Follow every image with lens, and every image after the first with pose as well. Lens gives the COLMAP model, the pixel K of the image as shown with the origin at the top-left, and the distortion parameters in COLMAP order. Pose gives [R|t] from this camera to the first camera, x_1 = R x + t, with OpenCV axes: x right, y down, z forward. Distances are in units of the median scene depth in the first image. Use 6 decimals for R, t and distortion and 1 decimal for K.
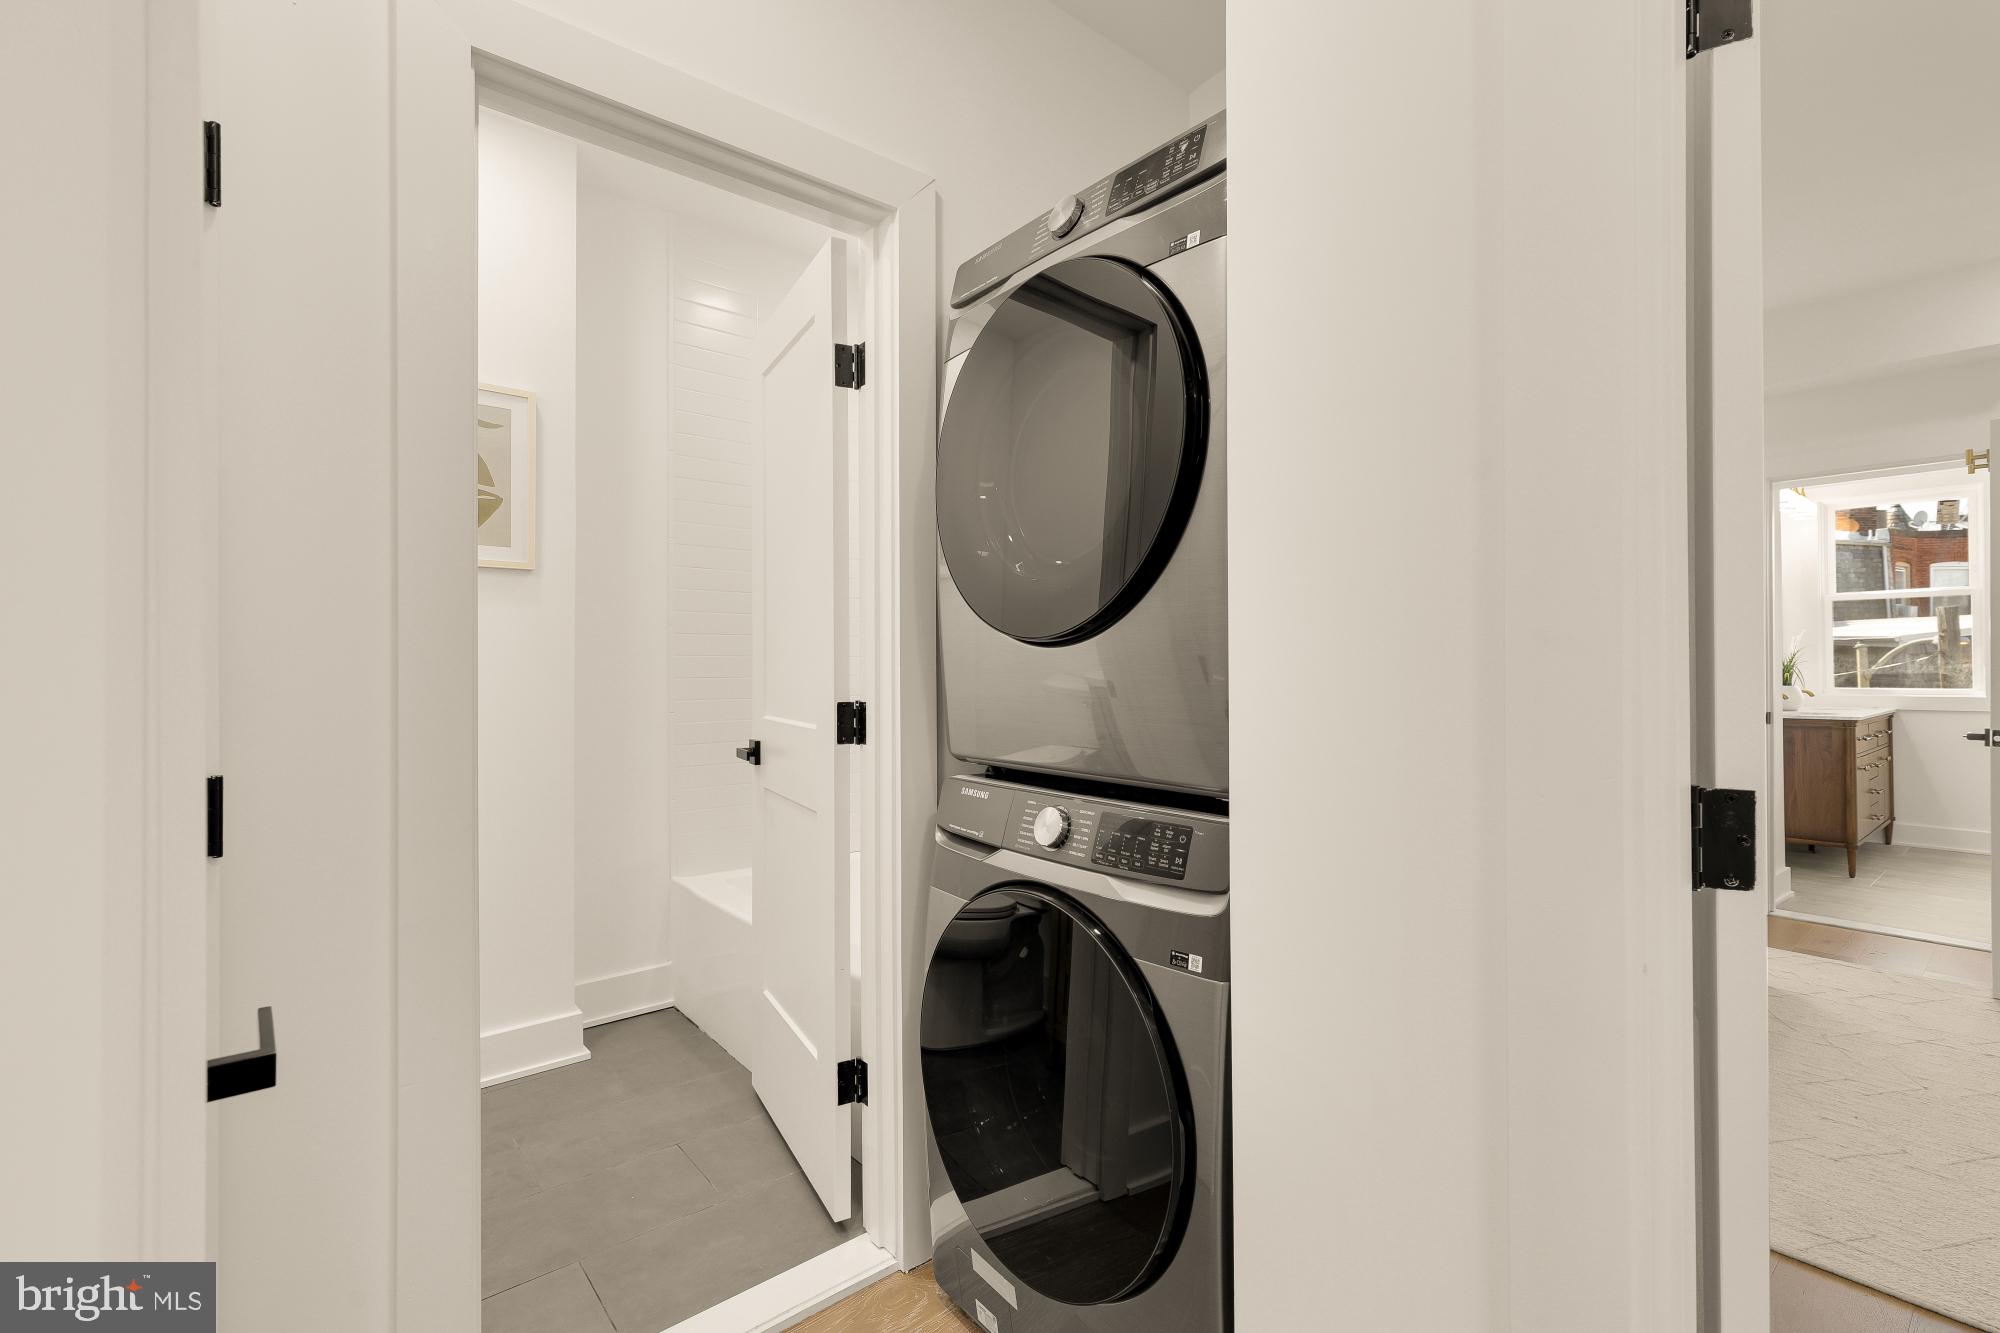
lens RADIAL K [[907.9, 0, 1001.1], [0, 907.9, 668.4], [0, 0, 1]] dist [0.012160, -0.002543]
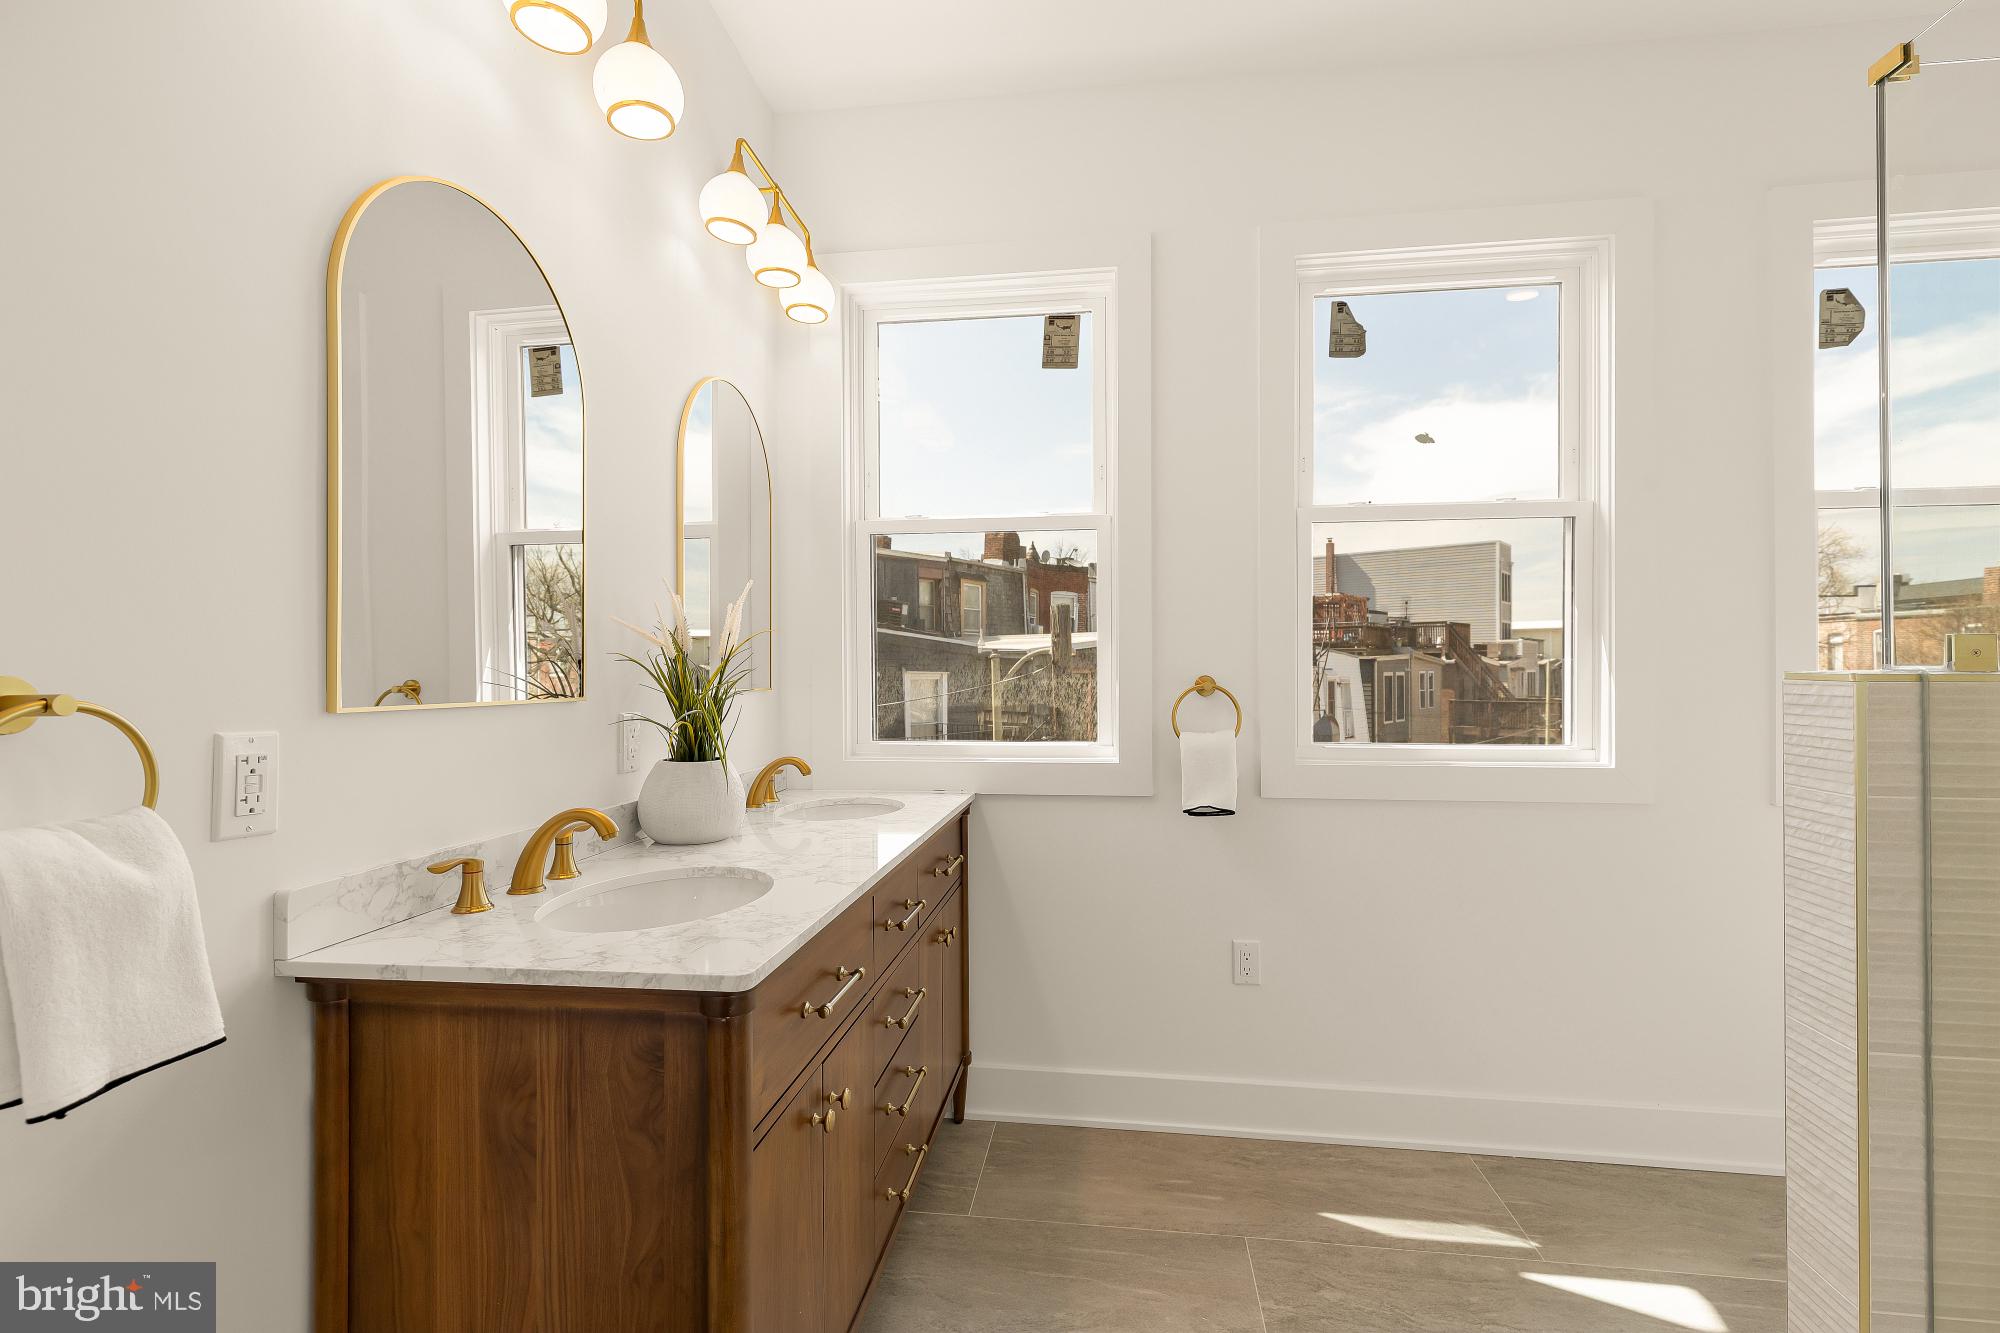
lens RADIAL K [[907.9, 0, 1001.6], [0, 907.9, 672.6], [0, 0, 1]] dist [0.012160, -0.002543]
pose [[0.741073, 0.006131, 0.671396, 0.706436], [-0.004391, 0.999981, -0.004285, -0.009643], [-0.671410, 0.000228, 0.741086, 0.683503]]
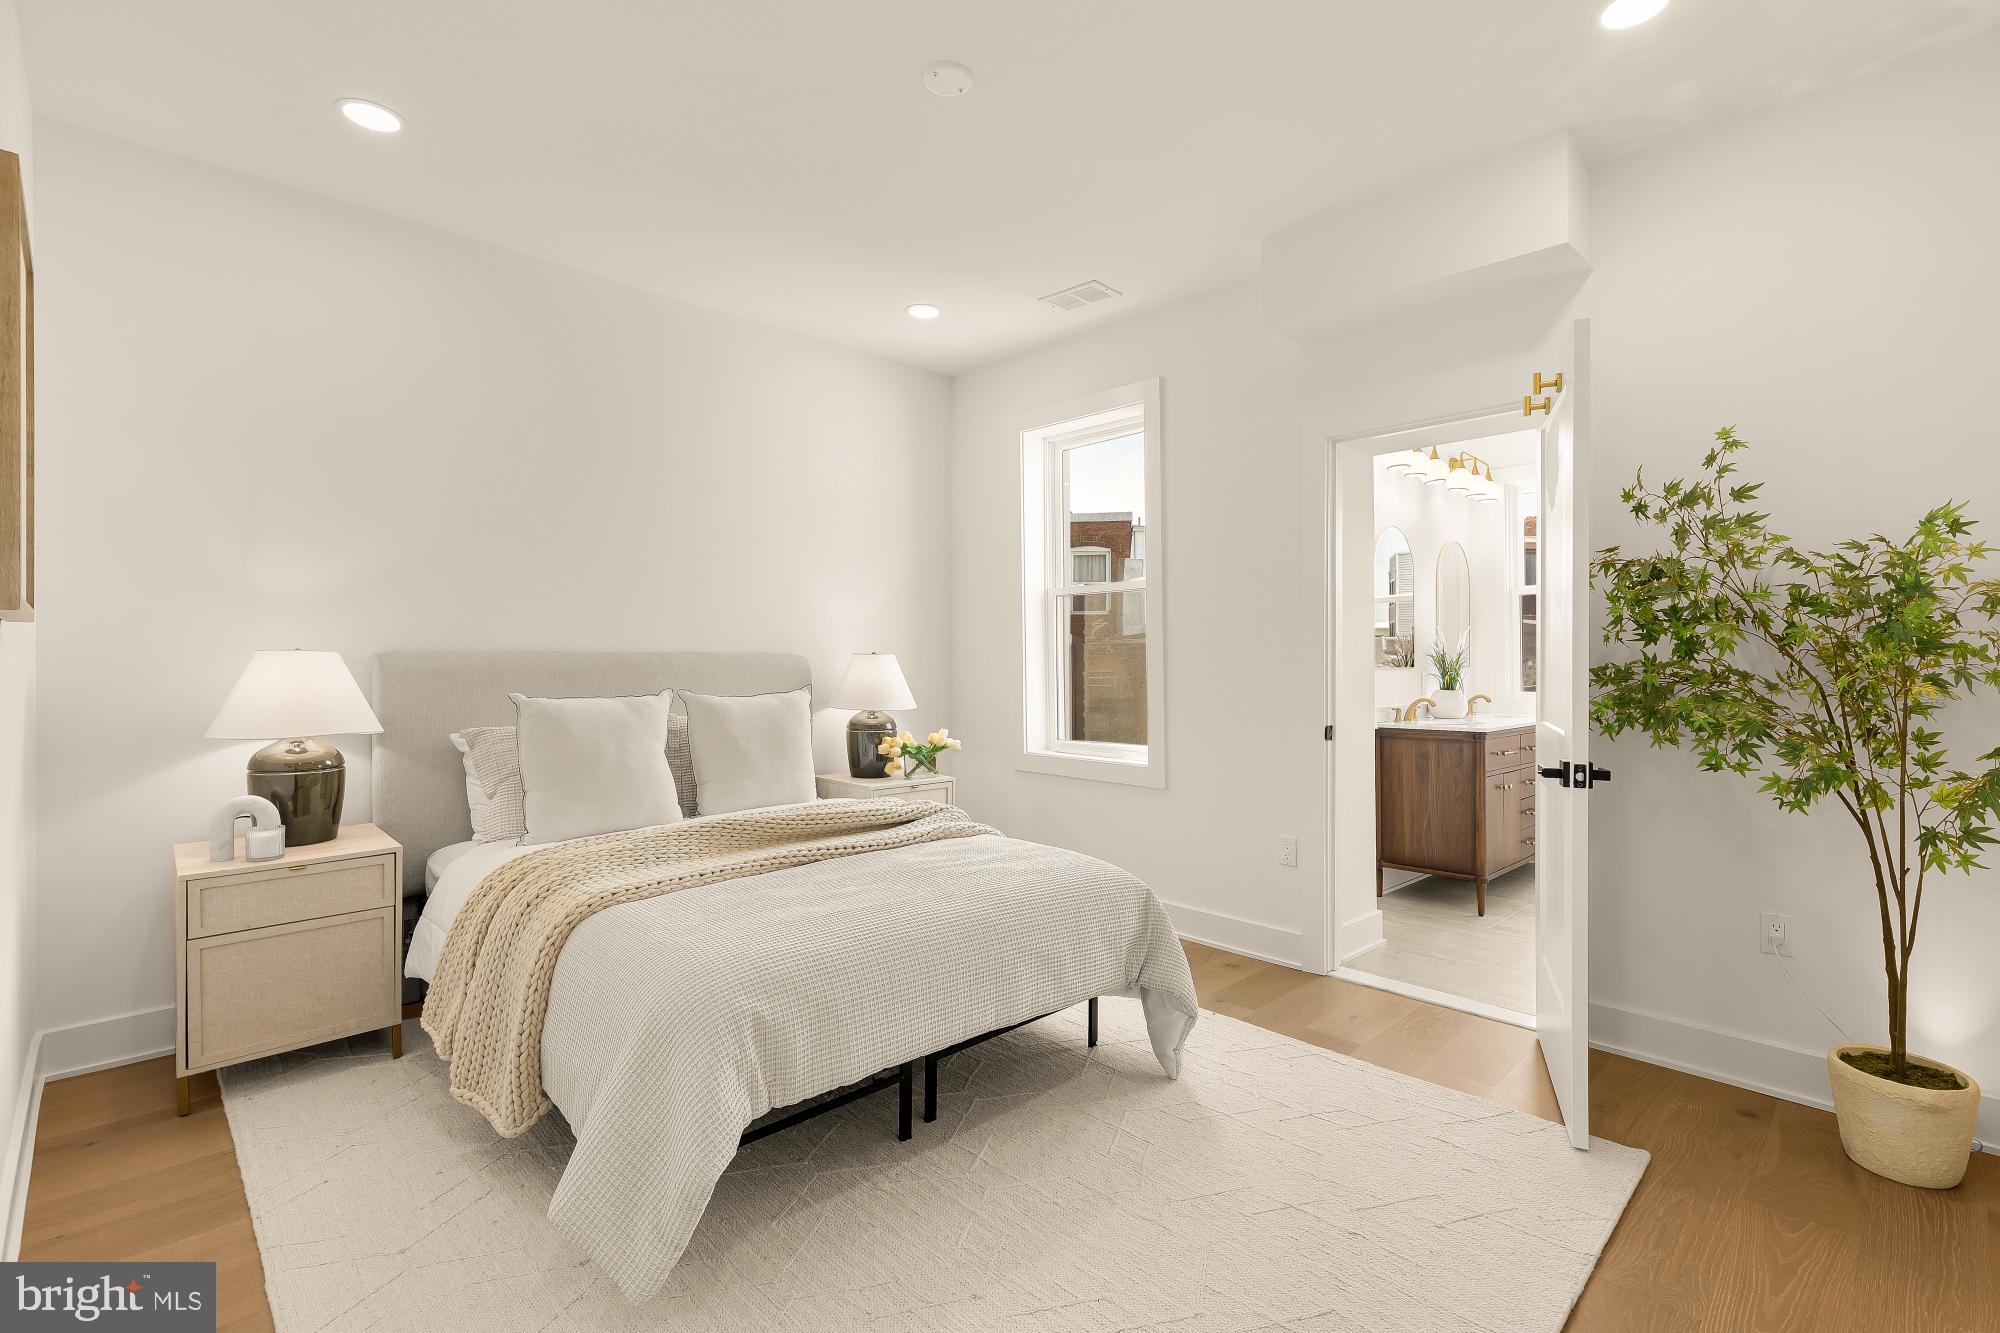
lens RADIAL K [[907.9, 0, 996.9], [0, 907.9, 667.0], [0, 0, 1]] dist [0.012160, -0.002543]
pose [[0.997206, 0.007476, 0.074320, 0.347585], [-0.007552, 0.999971, 0.000745, -0.001912], [-0.074312, -0.001304, 0.997234, 0.153588]]
